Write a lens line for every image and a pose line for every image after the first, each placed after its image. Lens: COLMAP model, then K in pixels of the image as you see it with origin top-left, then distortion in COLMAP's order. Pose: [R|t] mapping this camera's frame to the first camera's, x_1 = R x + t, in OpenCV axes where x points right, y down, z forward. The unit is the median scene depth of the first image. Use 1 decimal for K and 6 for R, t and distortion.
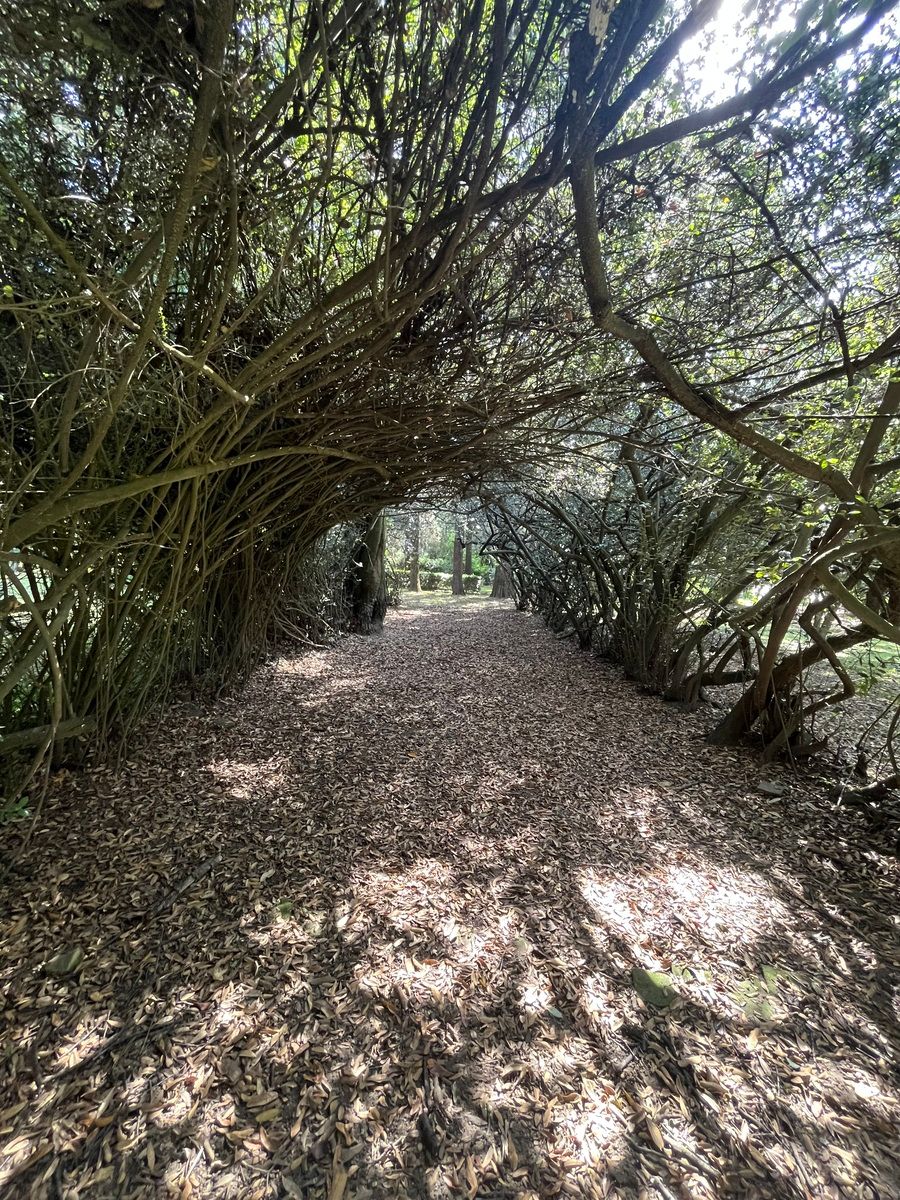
lens RADIAL K [[480.0, 0, 450.9], [0, 480.0, 596.8], [0, 0, 1]] dist [-0.007847, 0.001157]
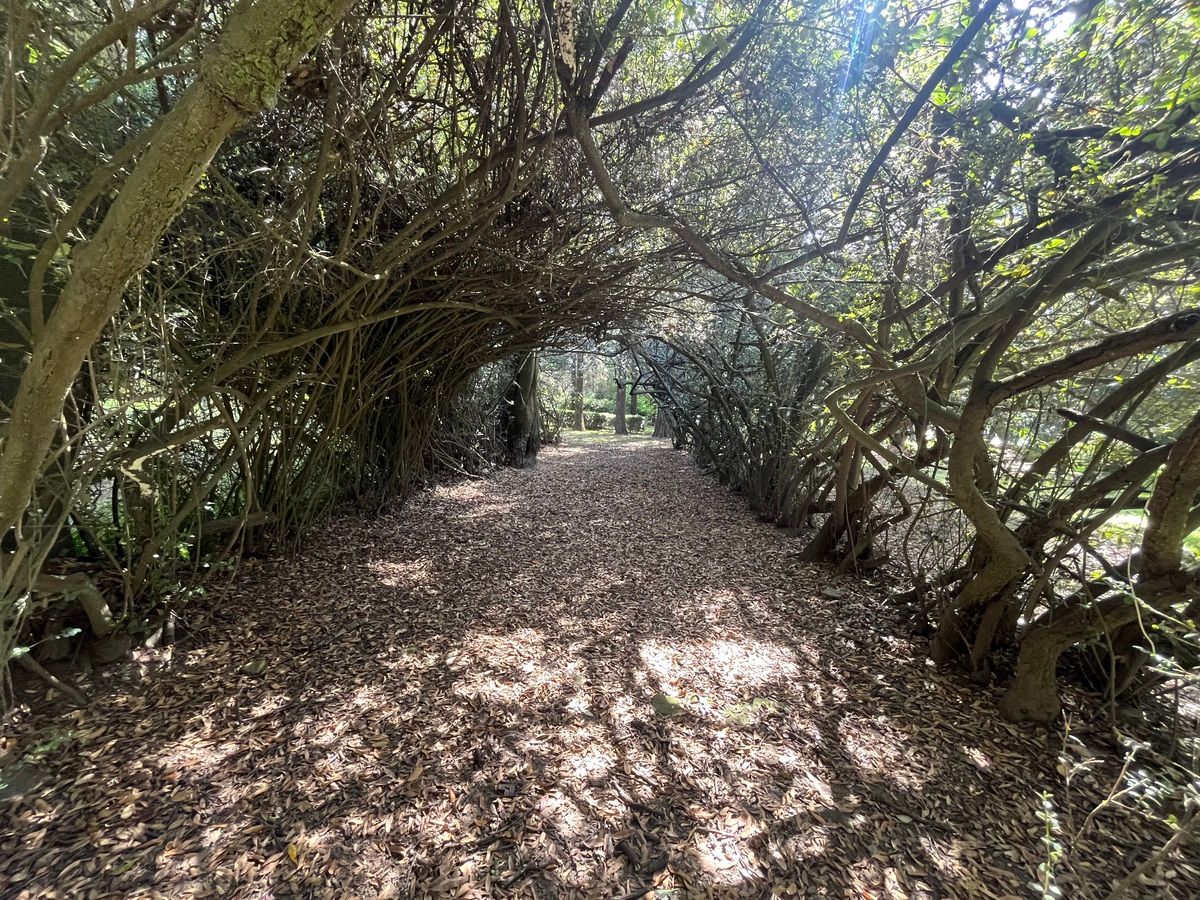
lens RADIAL K [[480.0, 0, 598.8], [0, 480.0, 447.9], [0, 0, 1]] dist [-0.007847, 0.001157]
pose [[0.998700, 0.009934, -0.050001, 0.231559], [-0.008889, 0.999738, 0.021071, 0.039758], [0.050198, -0.020599, 0.998527, -0.296891]]
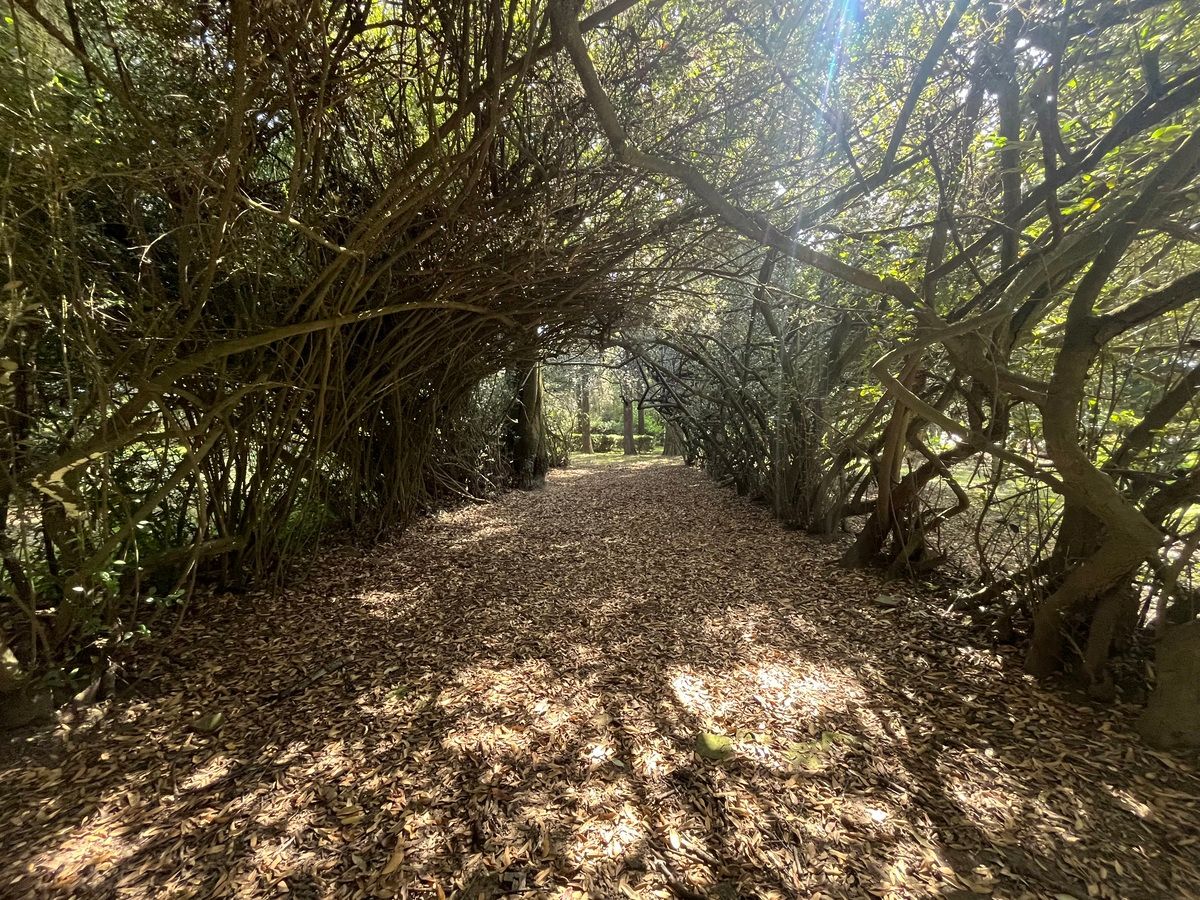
lens RADIAL K [[480.0, 0, 598.8], [0, 480.0, 448.1], [0, 0, 1]] dist [-0.007847, 0.001157]
pose [[0.996556, -0.049010, -0.066889, 0.211662], [0.046991, 0.998400, -0.031439, 0.120344], [0.068323, 0.028187, 0.997265, -0.111917]]
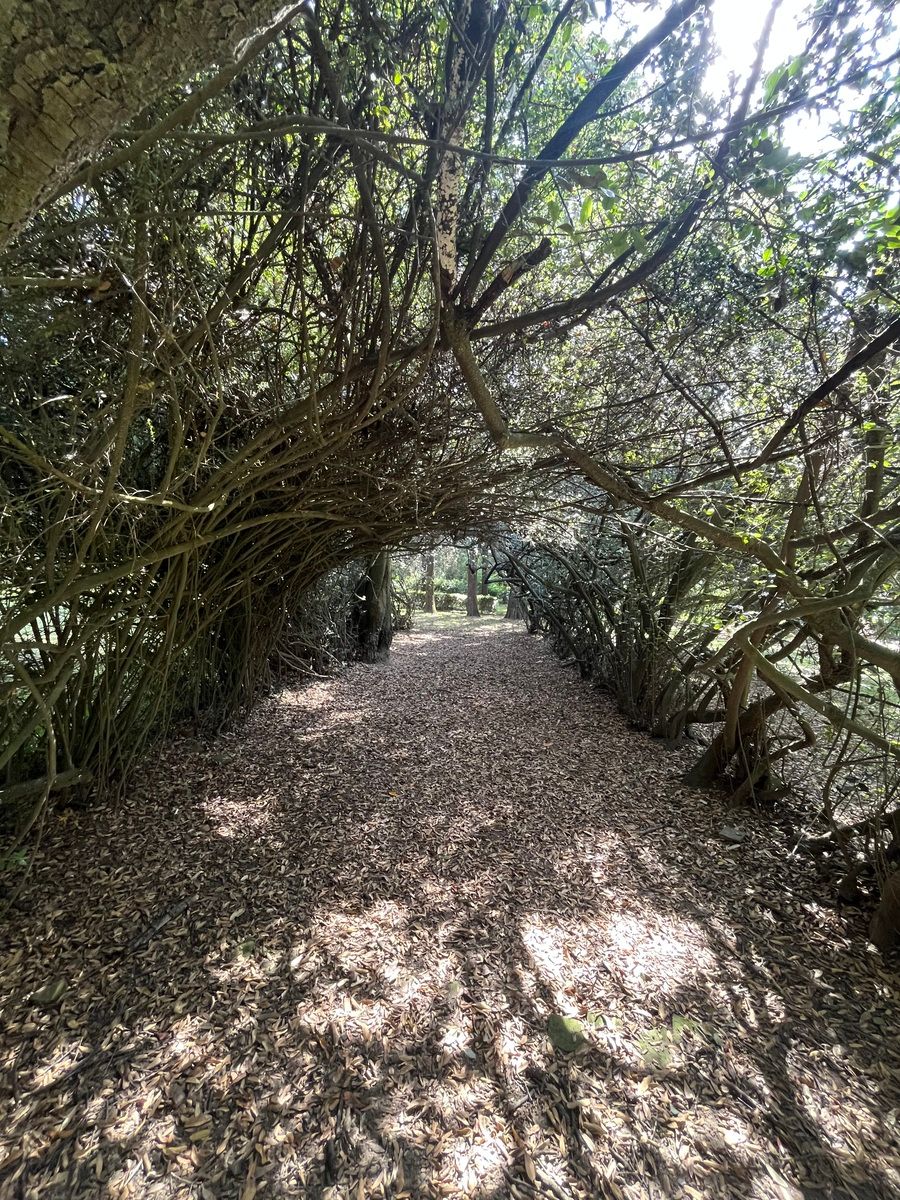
lens RADIAL K [[480.0, 0, 451.4], [0, 480.0, 595.7], [0, 0, 1]] dist [-0.007847, 0.001157]
pose [[0.999050, -0.004190, -0.043383, 0.169157], [0.002579, 0.999308, -0.037114, -0.118398], [0.043508, 0.036966, 0.998369, -0.116888]]
